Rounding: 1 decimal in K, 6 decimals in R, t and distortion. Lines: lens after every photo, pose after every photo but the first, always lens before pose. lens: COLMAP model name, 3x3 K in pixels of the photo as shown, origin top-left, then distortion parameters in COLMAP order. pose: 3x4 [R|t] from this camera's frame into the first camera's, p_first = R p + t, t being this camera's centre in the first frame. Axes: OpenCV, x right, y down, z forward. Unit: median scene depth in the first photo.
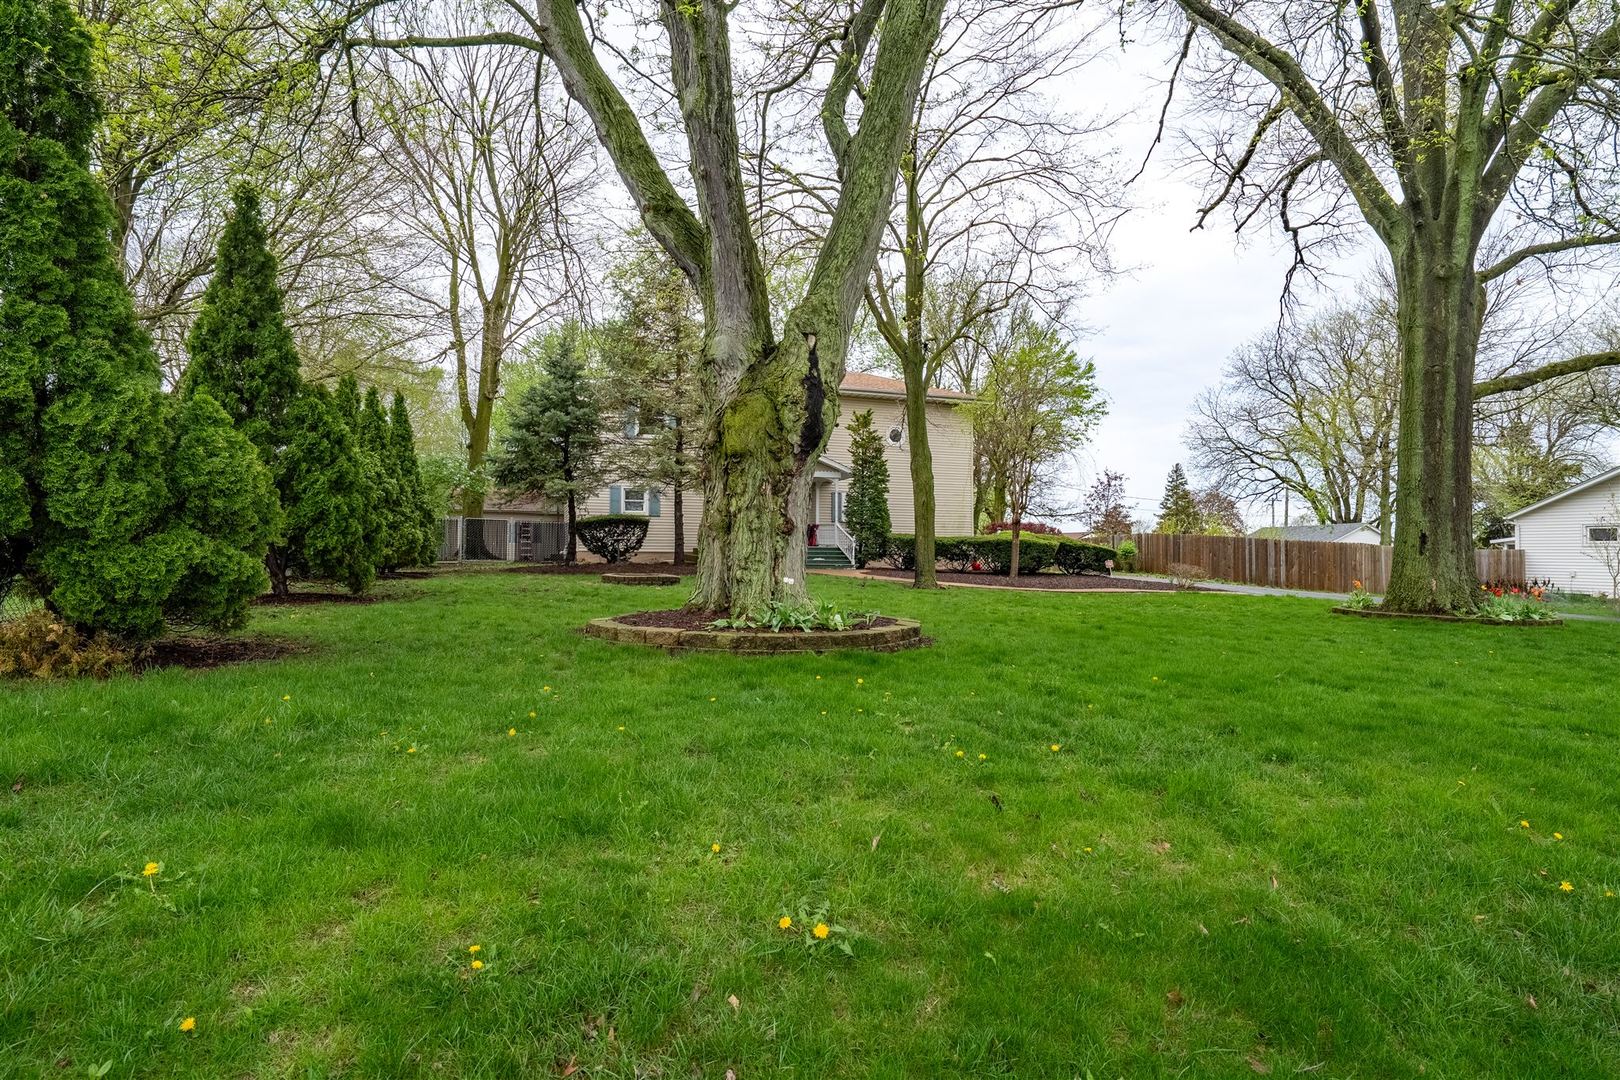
lens RADIAL K [[1266.2, 0, 809.6], [0, 1266.2, 536.9], [0, 0, 1]] dist [0.002269, 0.006032]
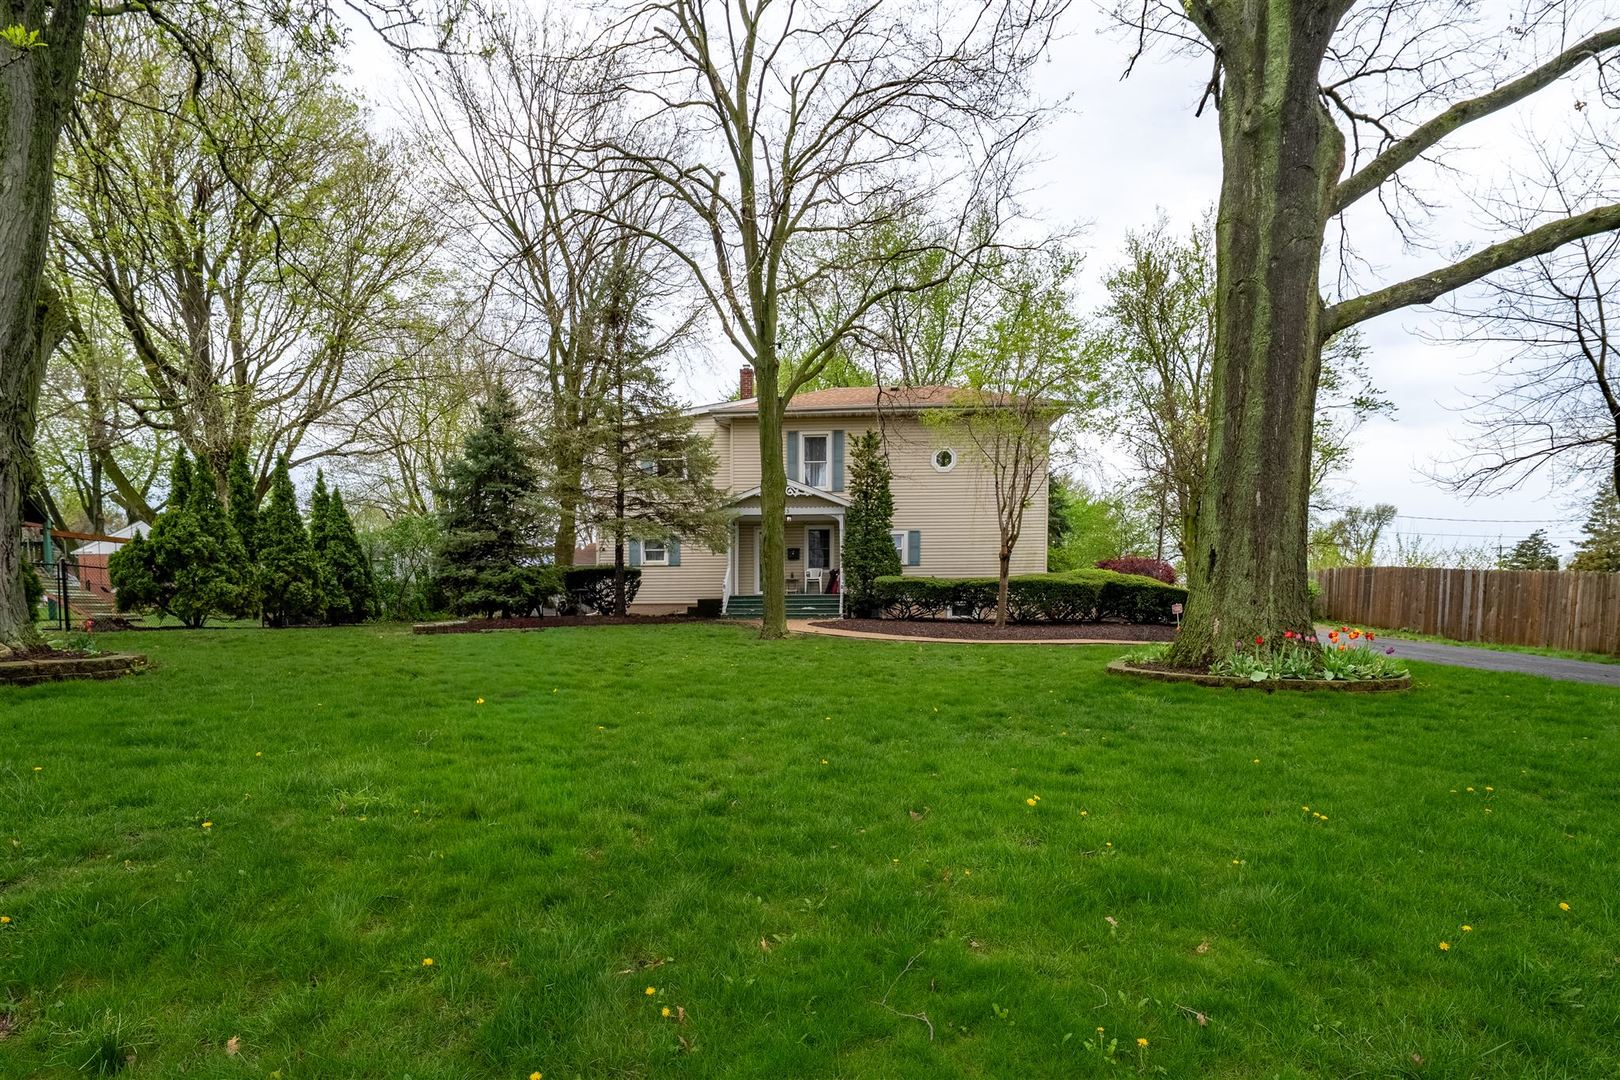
lens RADIAL K [[1266.2, 0, 798.1], [0, 1266.2, 767.1], [0, 0, 1]] dist [0.002269, 0.006032]
pose [[0.849886, 0.049698, -0.524617, 0.465156], [0.019812, 0.991826, 0.126052, 0.015810], [0.526594, -0.117523, 0.841955, 0.227119]]
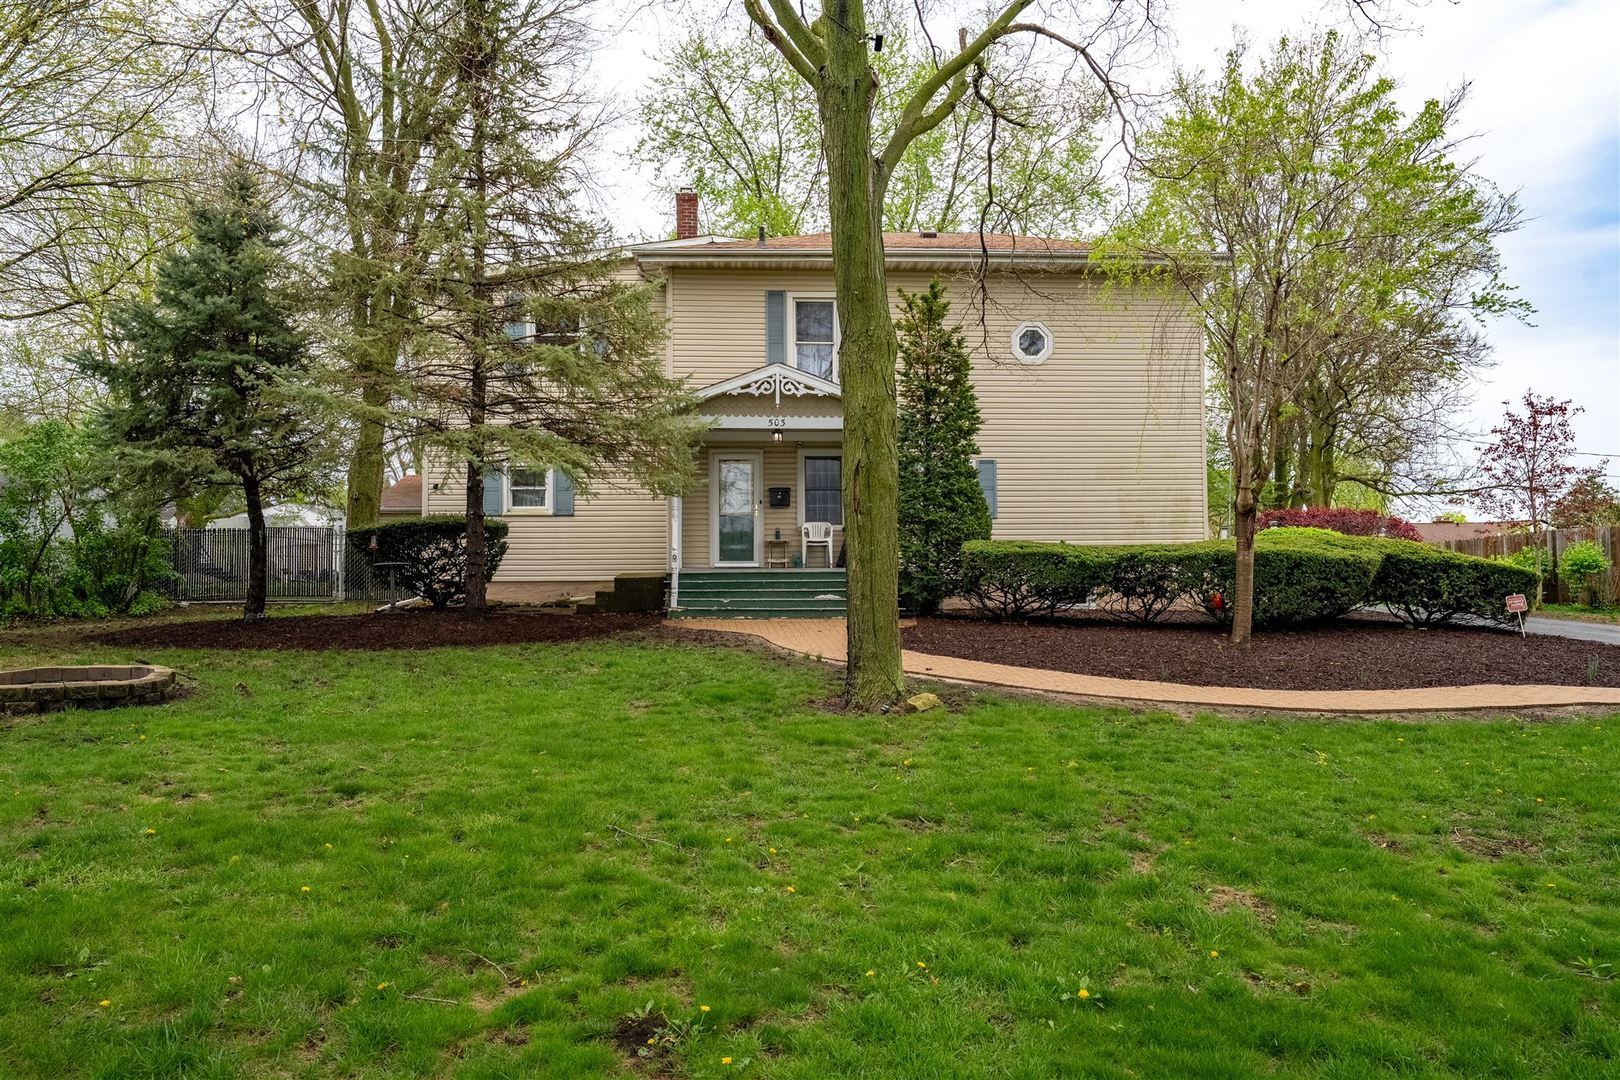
lens RADIAL K [[1186.1, 0, 805.1], [0, 1186.1, 540.4], [0, 0, 1]] dist [-0.007806, -0.004933]
pose [[0.927768, -0.013041, -0.372930, 0.168678], [0.017380, 0.999815, 0.008274, -0.007548], [0.372753, -0.014158, 0.927823, 0.559010]]
